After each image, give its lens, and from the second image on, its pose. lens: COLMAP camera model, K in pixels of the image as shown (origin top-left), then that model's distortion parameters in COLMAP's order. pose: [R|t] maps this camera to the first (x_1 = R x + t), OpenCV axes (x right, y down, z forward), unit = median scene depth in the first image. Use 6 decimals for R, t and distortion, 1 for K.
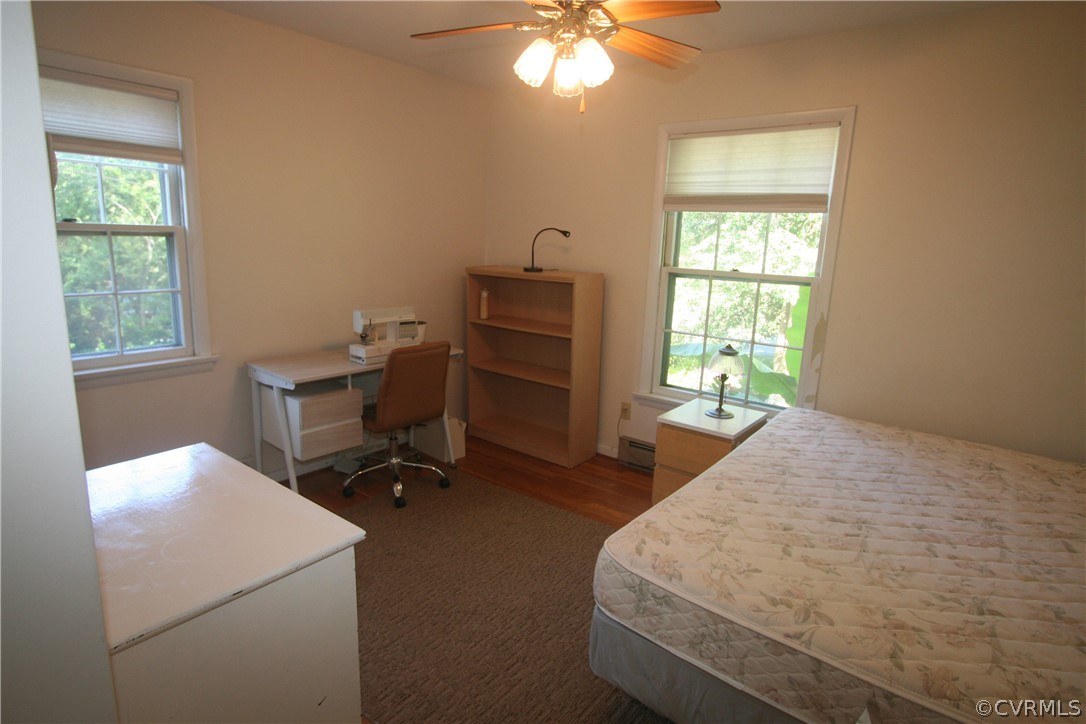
lens RADIAL K [[584.8, 0, 525.5], [0, 584.8, 358.2], [0, 0, 1]] dist [-0.019533, 0.000957]
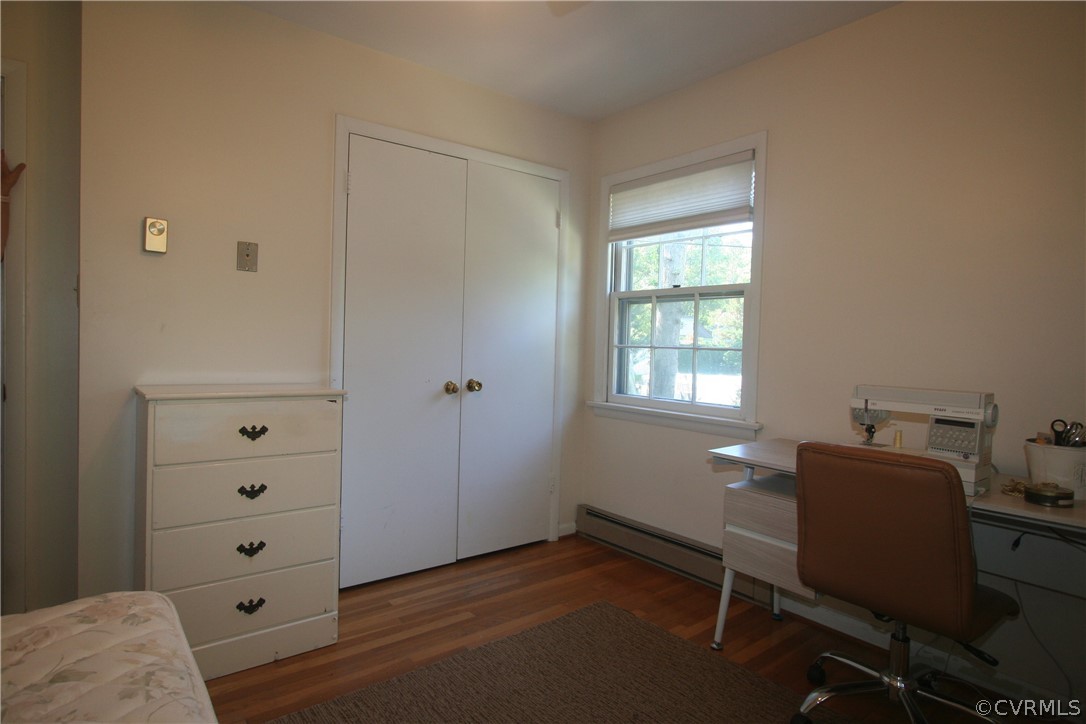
lens RADIAL K [[584.8, 0, 525.5], [0, 584.8, 358.2], [0, 0, 1]] dist [-0.019533, 0.000957]
pose [[-0.239256, -0.010565, -0.970899, 0.391338], [-0.227252, 0.972777, 0.045416, -0.056335], [0.943988, 0.231504, -0.235144, 0.800013]]
